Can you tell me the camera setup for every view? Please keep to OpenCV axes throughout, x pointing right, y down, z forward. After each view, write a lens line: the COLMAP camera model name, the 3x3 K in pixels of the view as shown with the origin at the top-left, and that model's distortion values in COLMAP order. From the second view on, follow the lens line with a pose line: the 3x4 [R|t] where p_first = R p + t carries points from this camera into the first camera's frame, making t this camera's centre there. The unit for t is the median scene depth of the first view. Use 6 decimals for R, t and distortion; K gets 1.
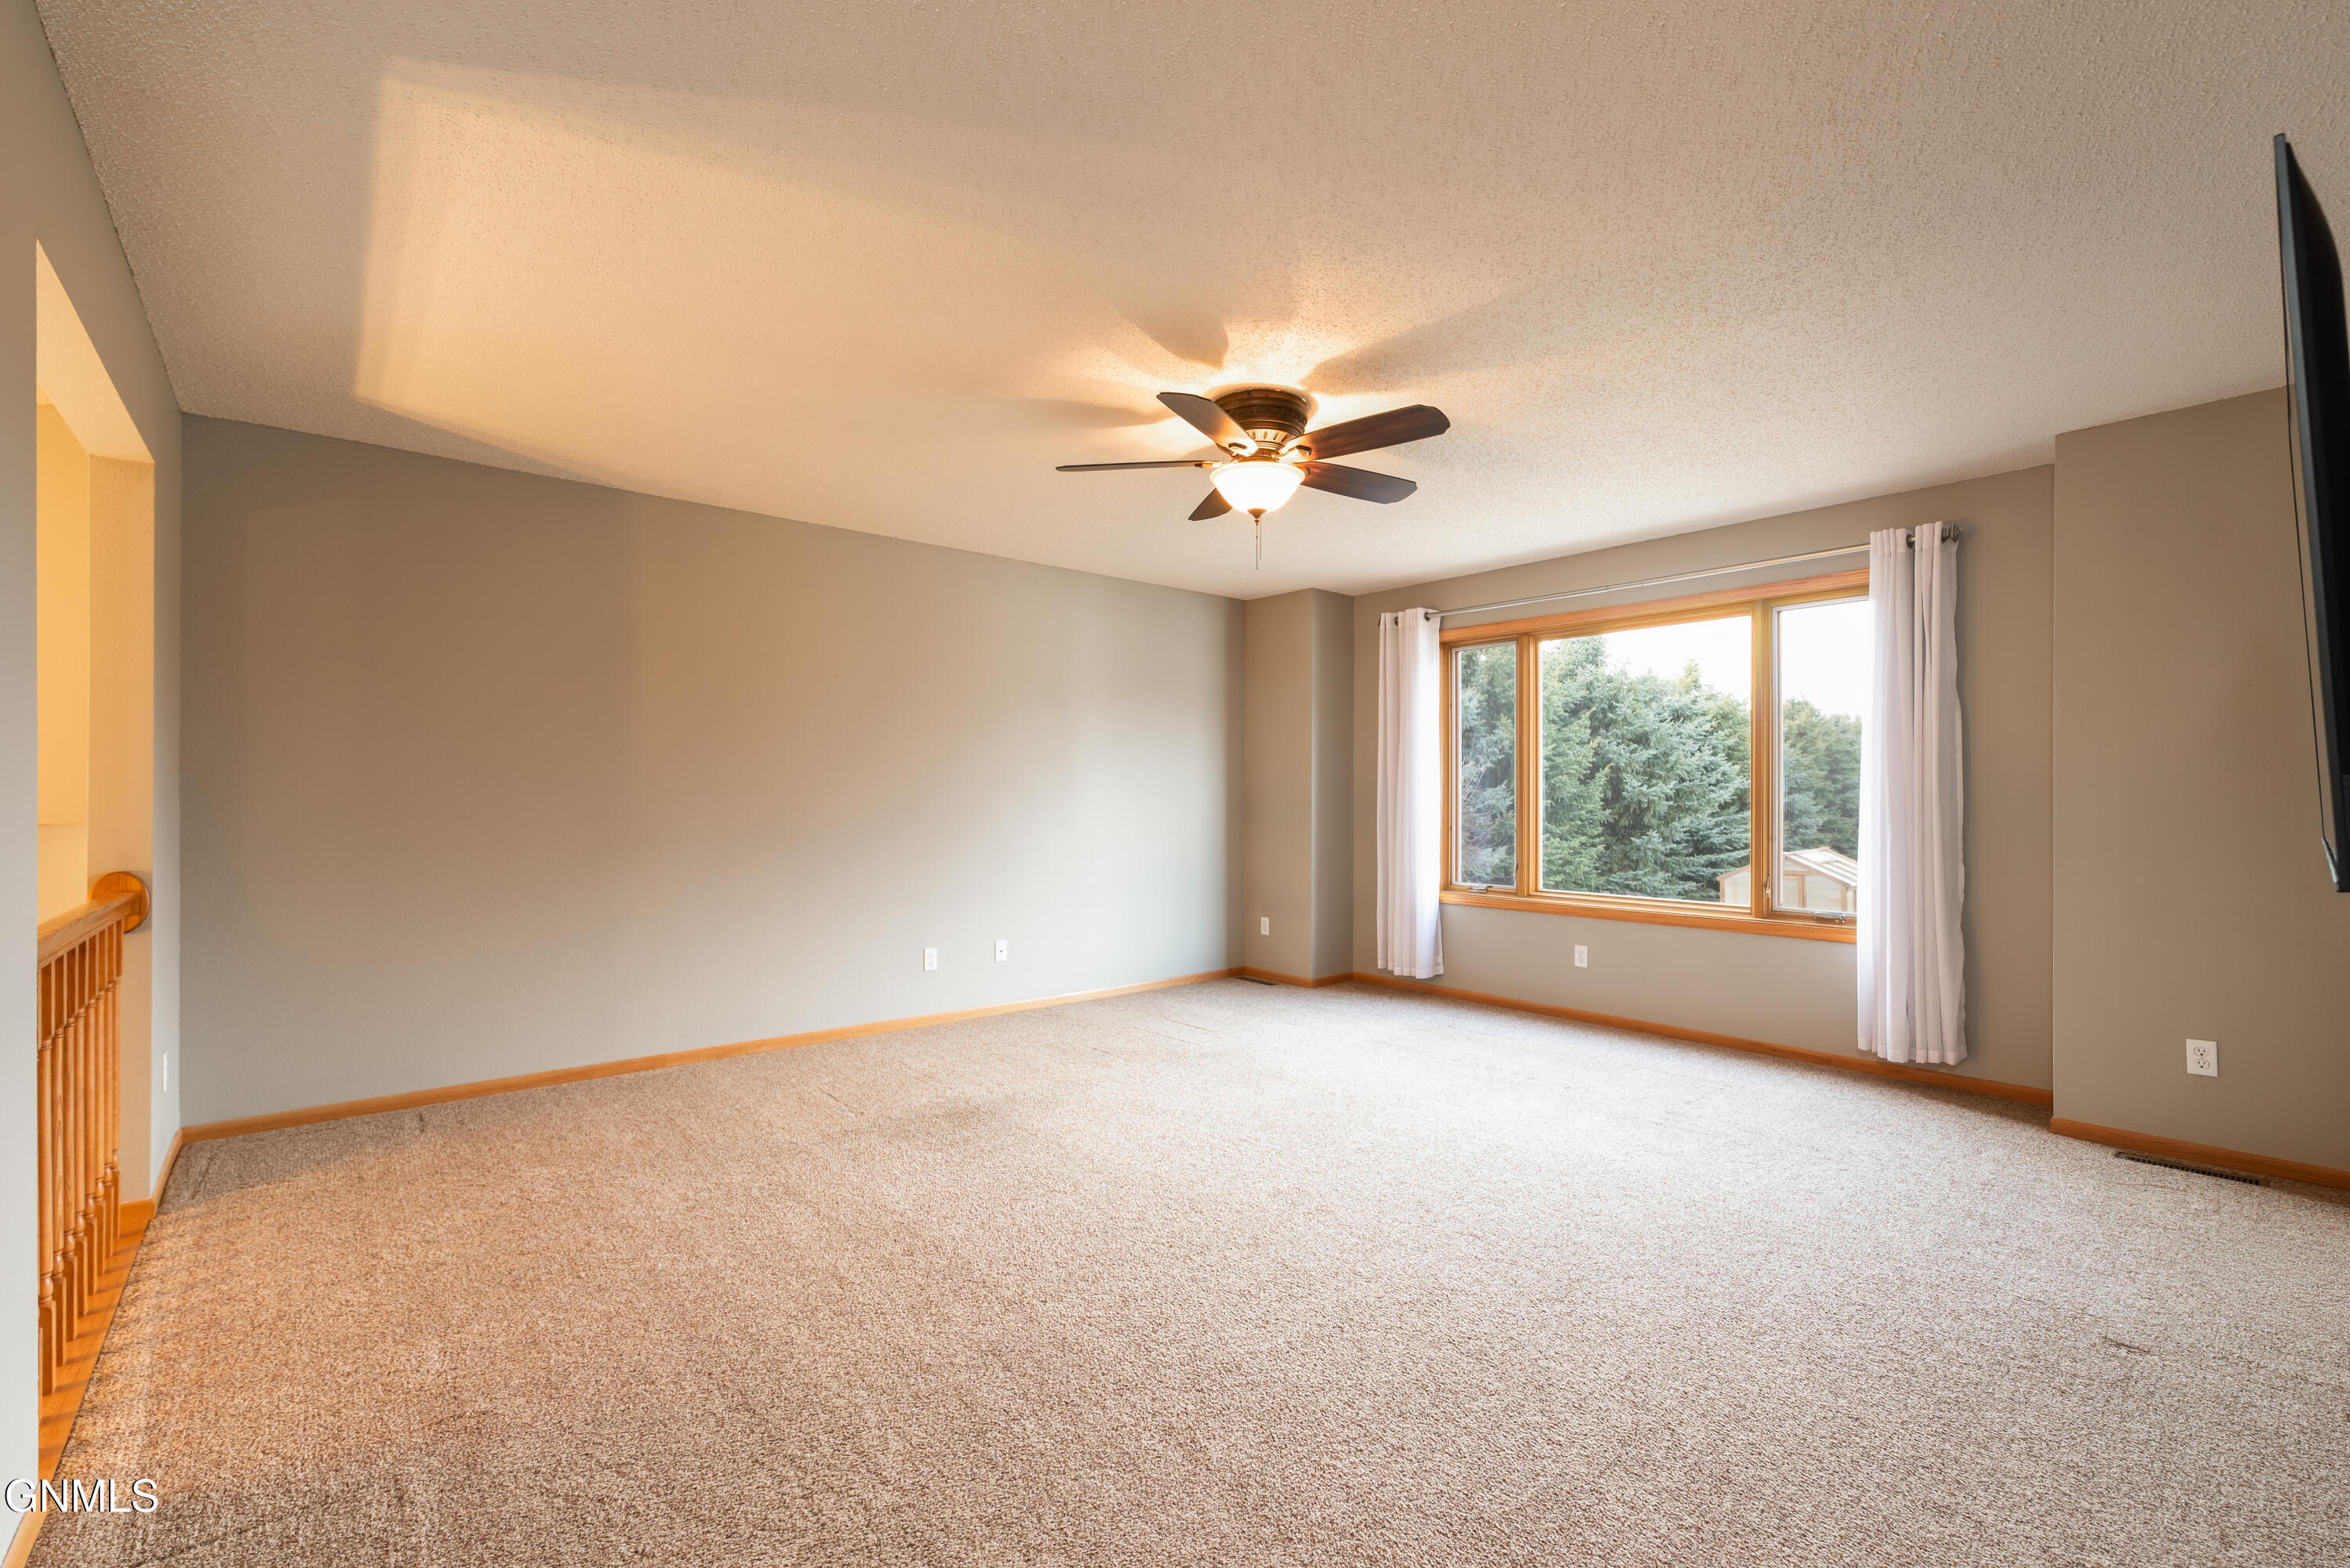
lens RADIAL K [[1013.8, 0, 1180.2], [0, 1013.8, 794.7], [0, 0, 1]] dist [0.000989, 0.000513]
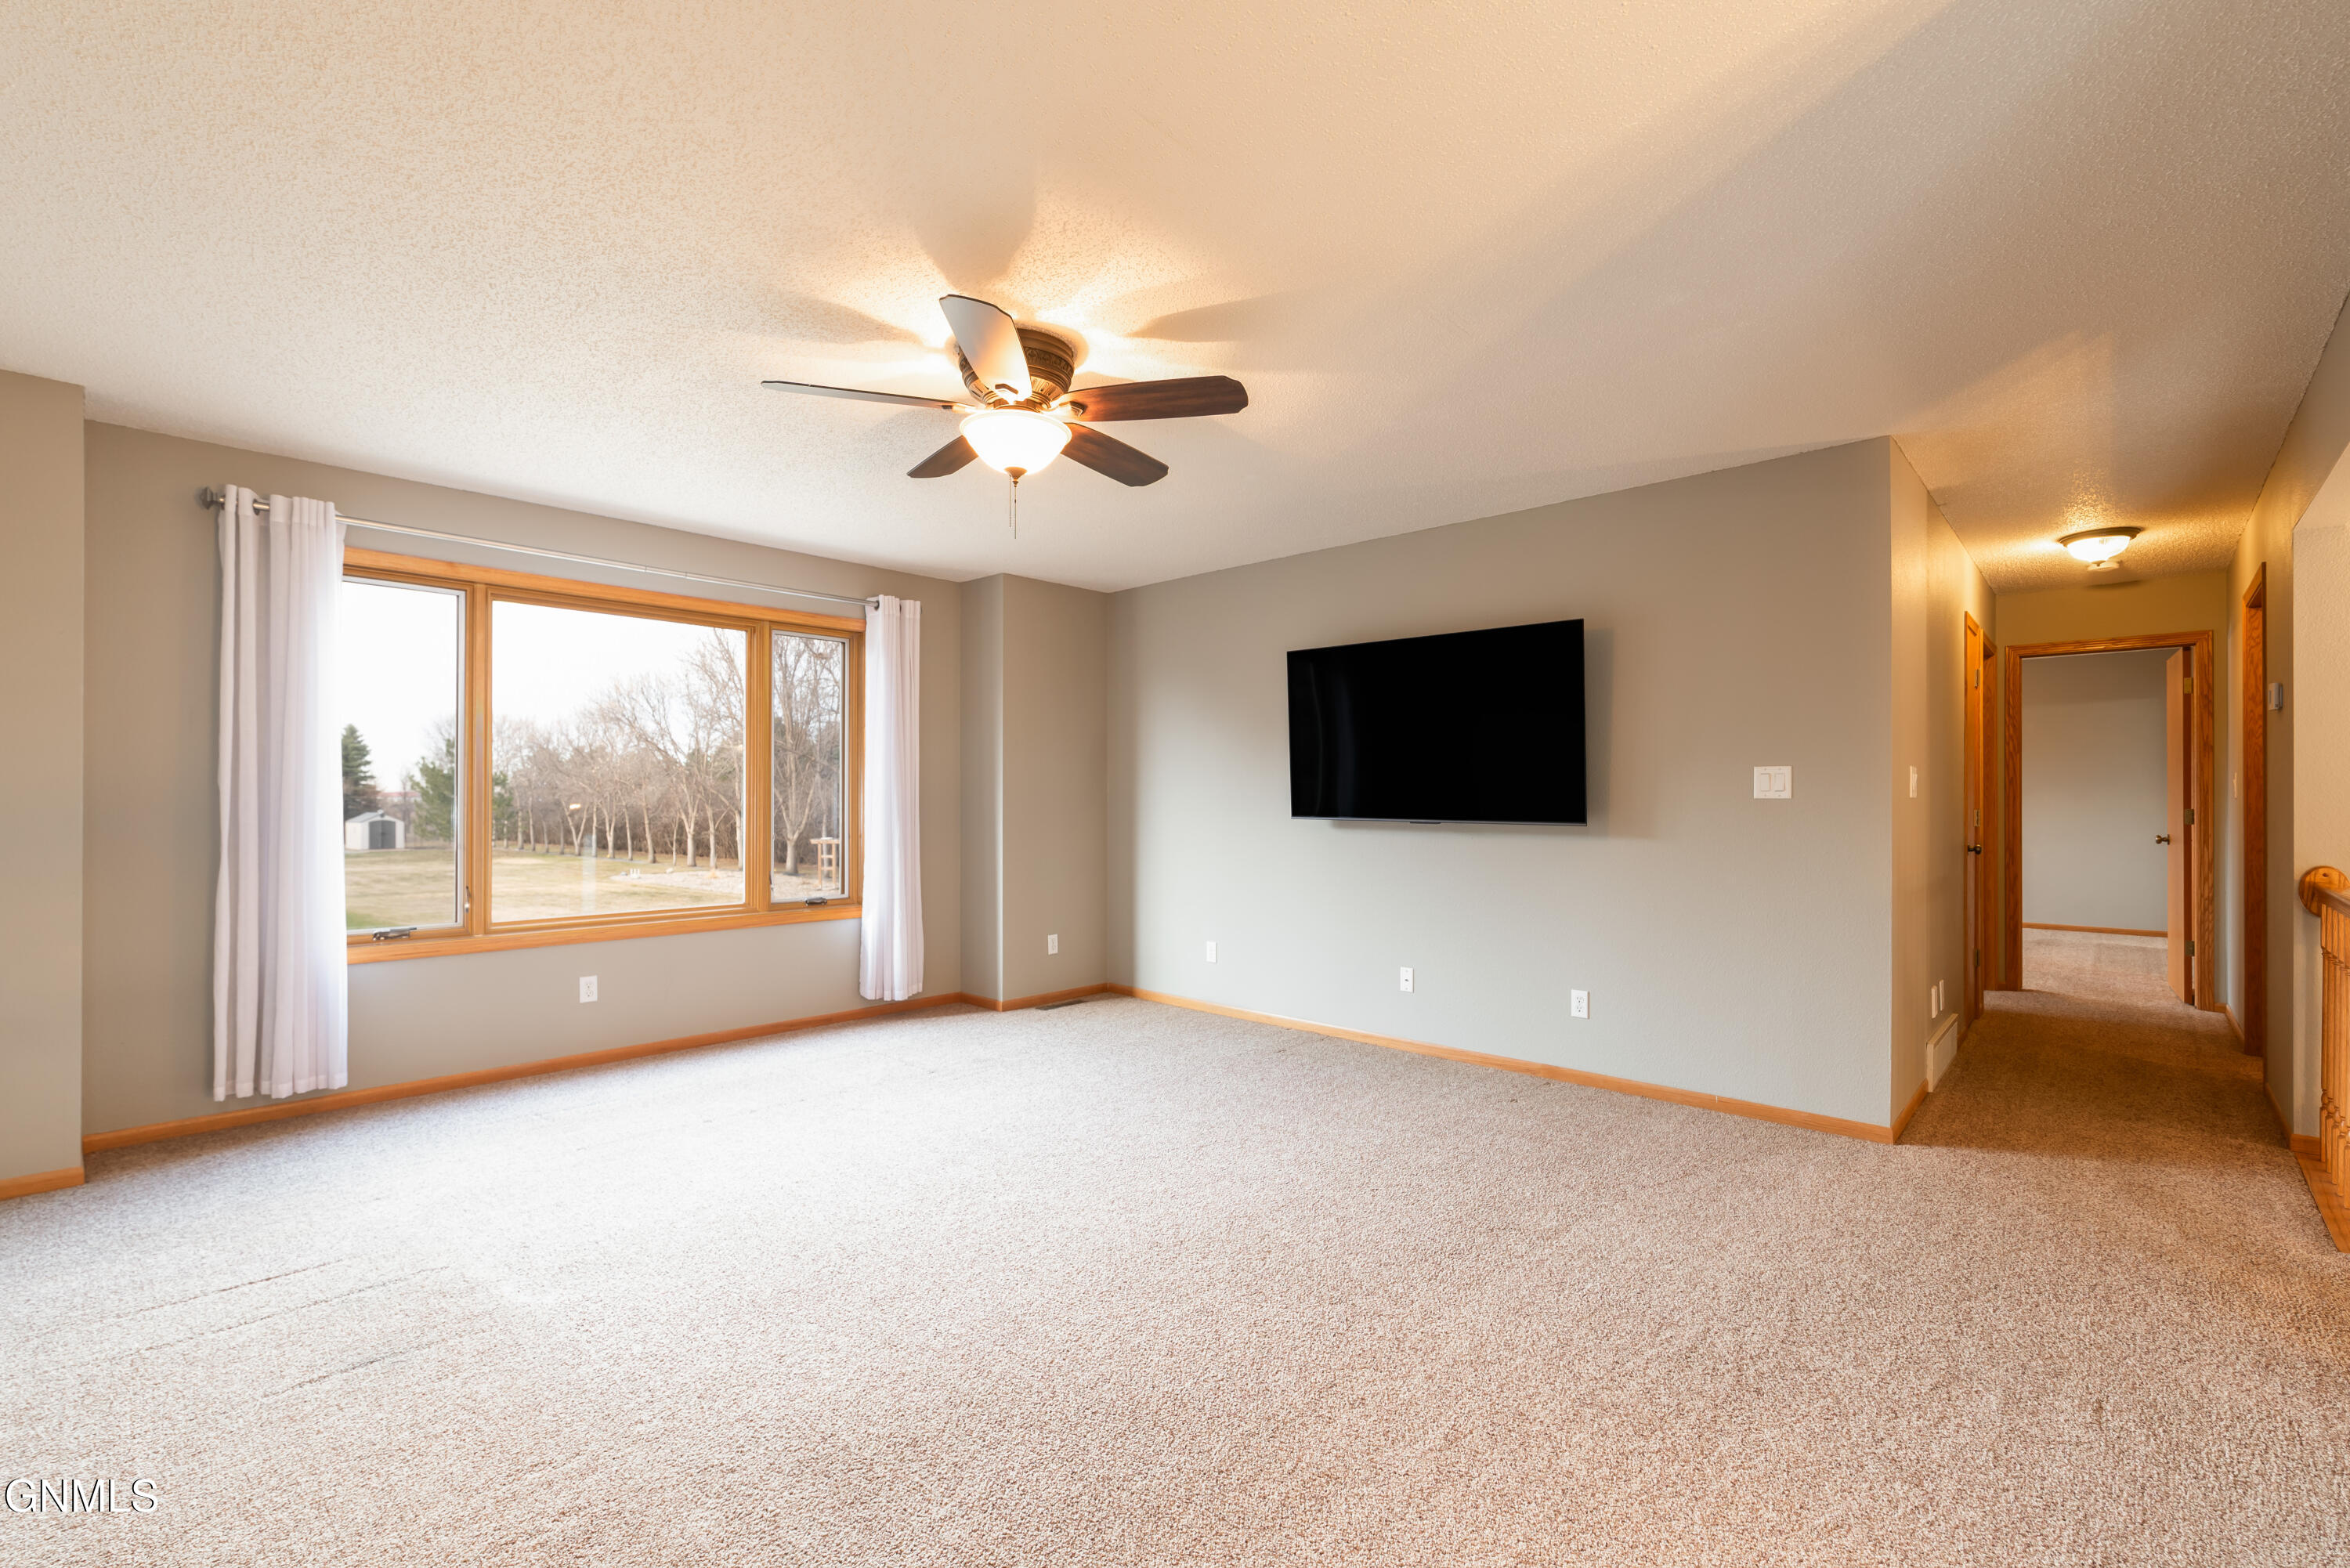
lens RADIAL K [[1013.8, 0, 1180.2], [0, 1013.8, 794.7], [0, 0, 1]] dist [0.000989, 0.000513]
pose [[-0.106274, -0.001856, 0.994335, -0.640585], [0.000733, 0.999998, 0.001945, -0.005634], [-0.994337, 0.000936, -0.106272, 0.766917]]
